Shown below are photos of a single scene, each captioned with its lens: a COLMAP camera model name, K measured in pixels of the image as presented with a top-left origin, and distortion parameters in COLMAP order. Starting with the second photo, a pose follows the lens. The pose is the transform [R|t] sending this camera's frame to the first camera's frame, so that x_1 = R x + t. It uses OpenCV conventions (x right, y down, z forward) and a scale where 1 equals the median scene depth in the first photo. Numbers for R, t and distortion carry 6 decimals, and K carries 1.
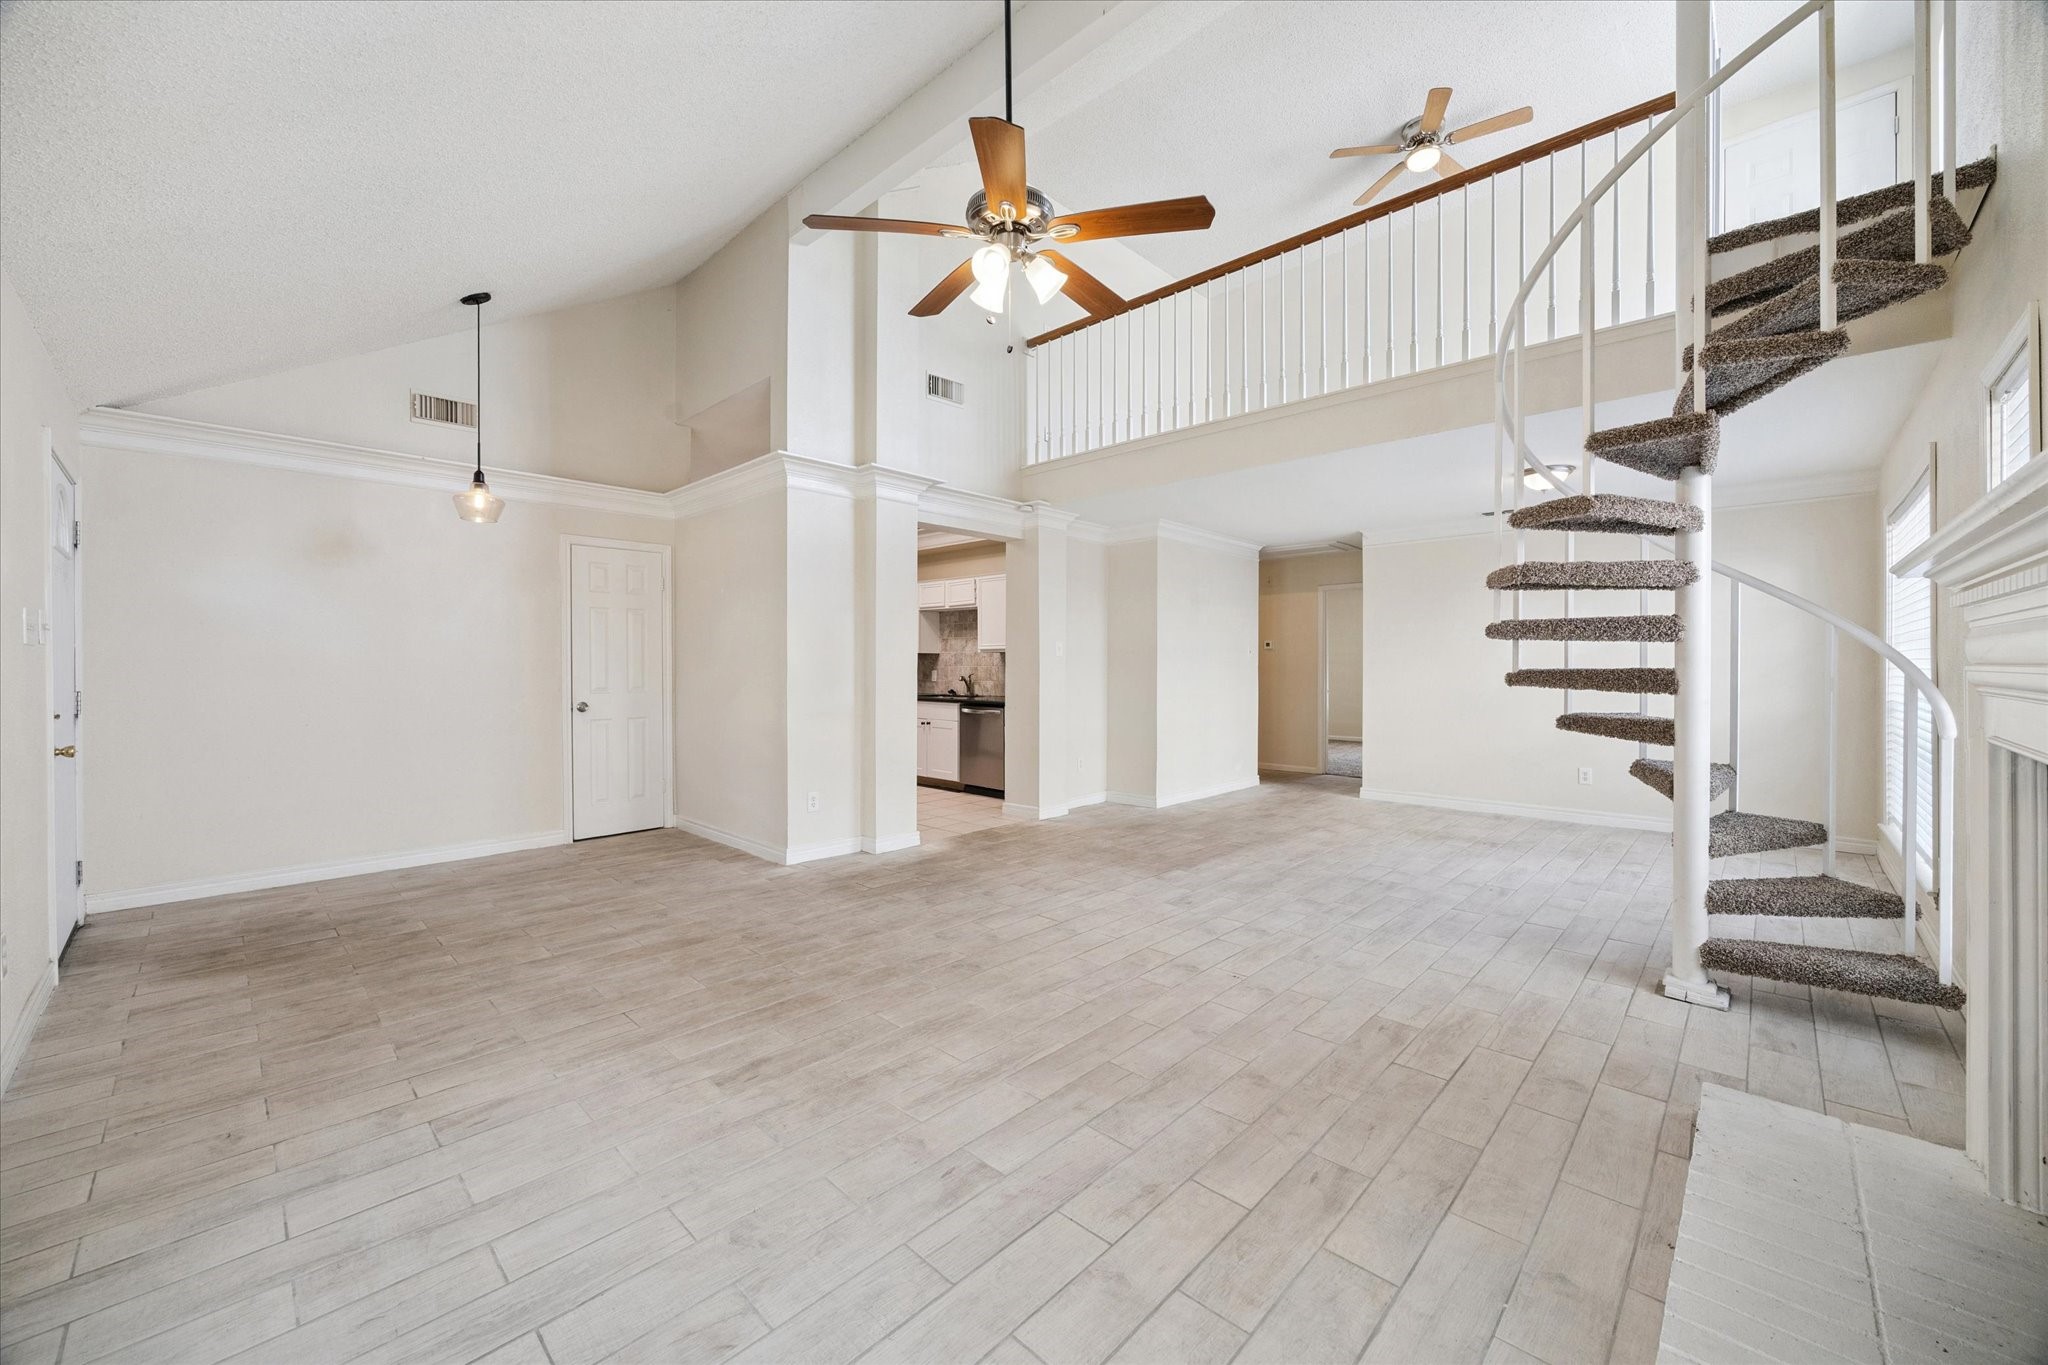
lens RADIAL K [[789.2, 0, 1026.0], [0, 789.2, 673.9], [0, 0, 1]] dist [0.001652, 0.000180]
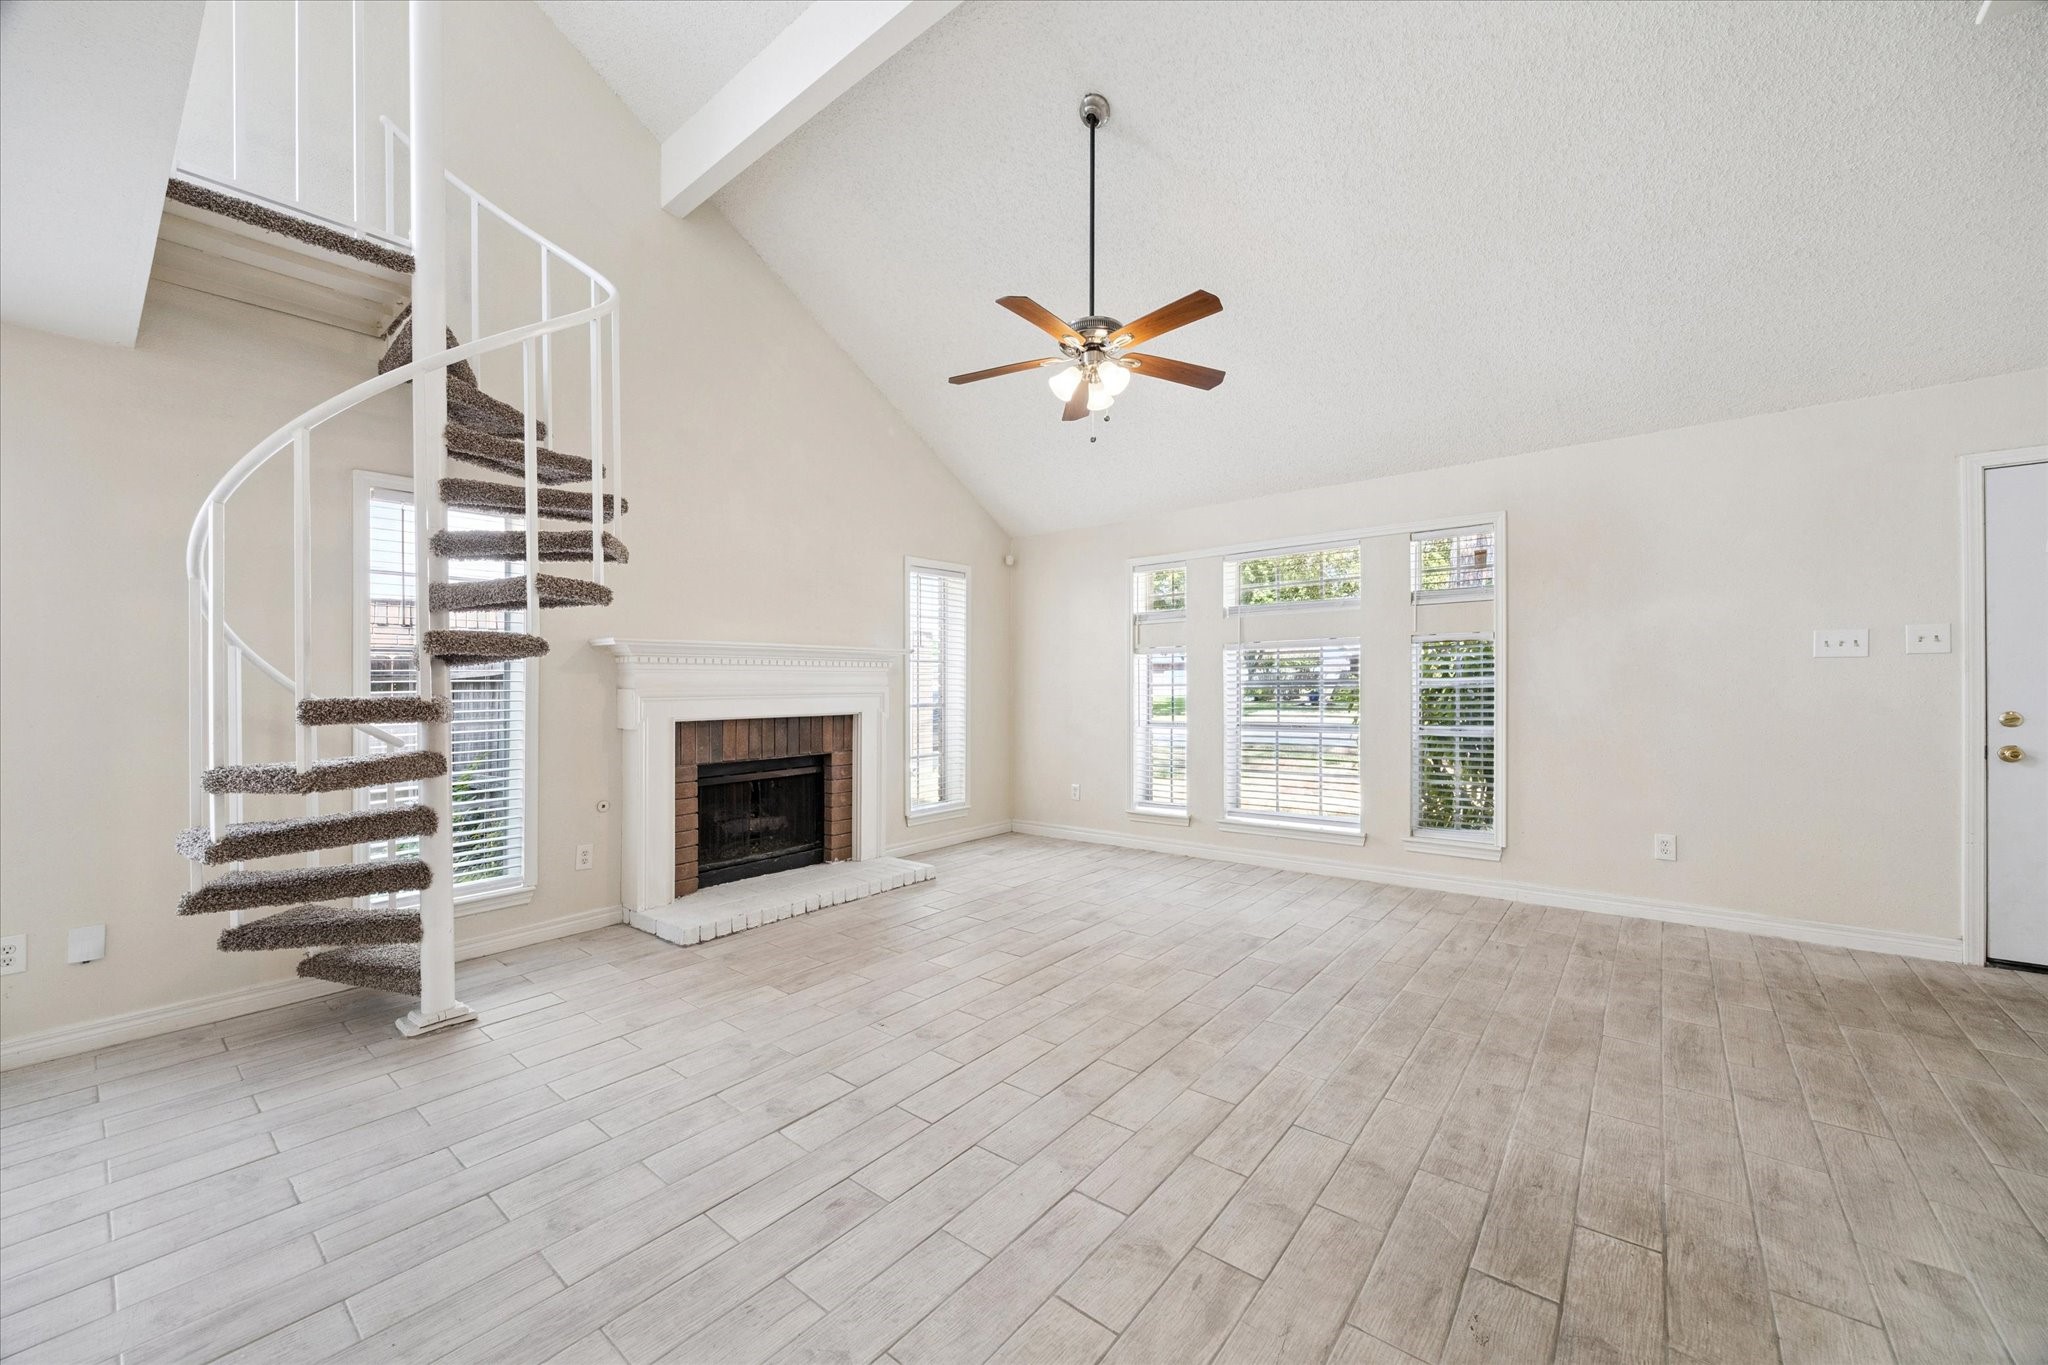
lens RADIAL K [[789.2, 0, 1016.5], [0, 789.2, 684.6], [0, 0, 1]] dist [0.001652, 0.000180]
pose [[-0.997083, 0.012439, -0.075301, 0.172832], [0.011684, 0.999877, 0.010456, -0.023514], [0.075421, 0.009546, -0.997106, 1.931599]]
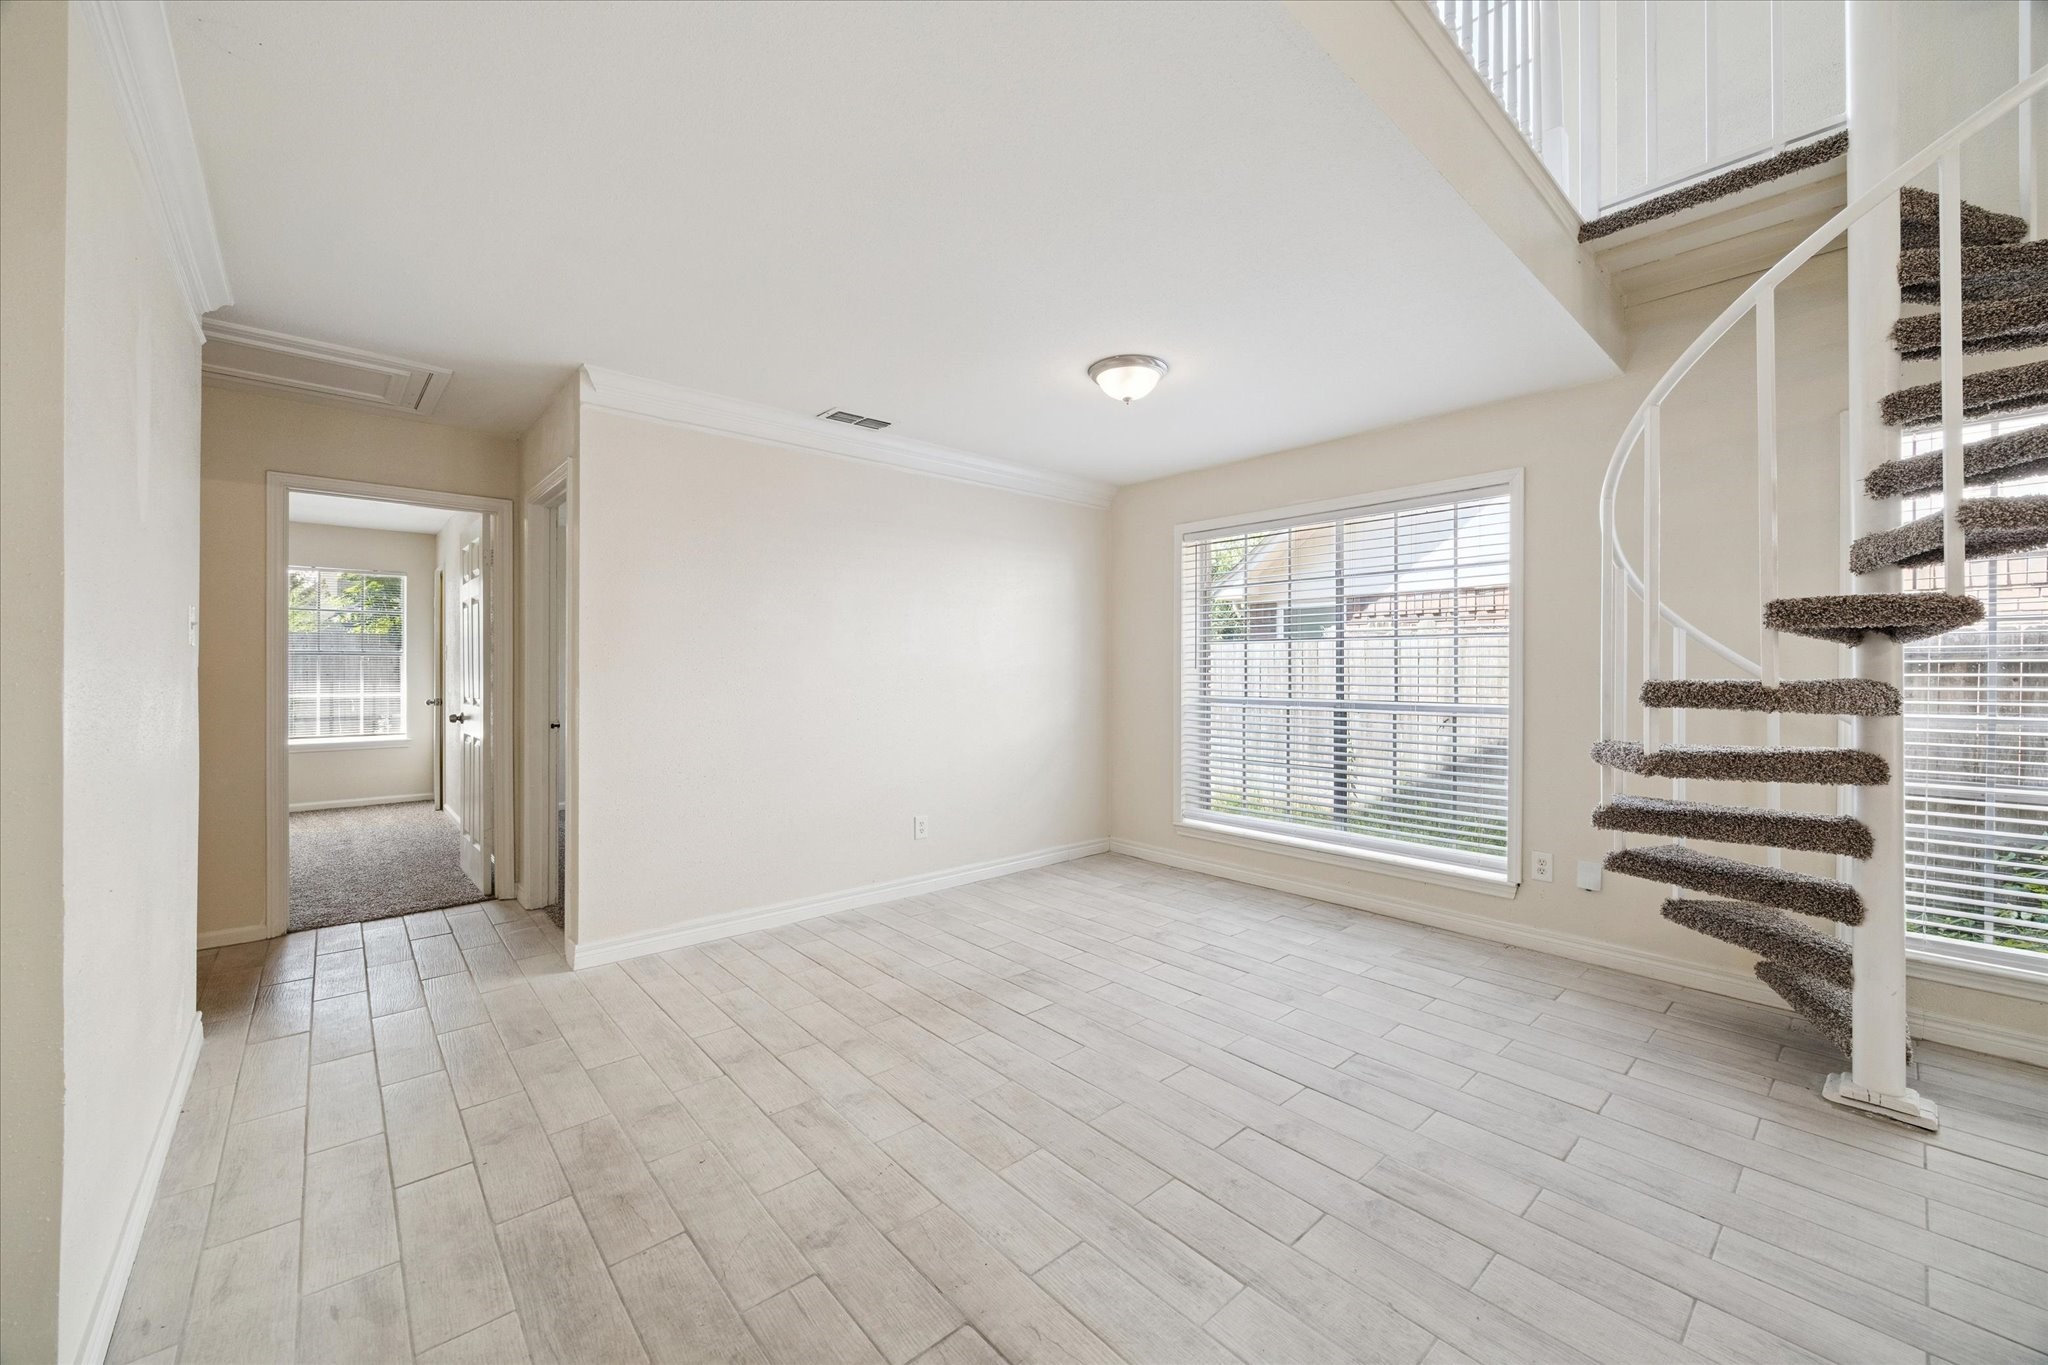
lens RADIAL K [[789.2, 0, 1020.6], [0, 789.2, 661.8], [0, 0, 1]] dist [0.001652, 0.000180]
pose [[0.076806, 0.008281, 0.997012, 0.010736], [0.006299, 0.999942, -0.008791, -0.024275], [-0.997026, 0.006955, 0.076749, 1.674725]]
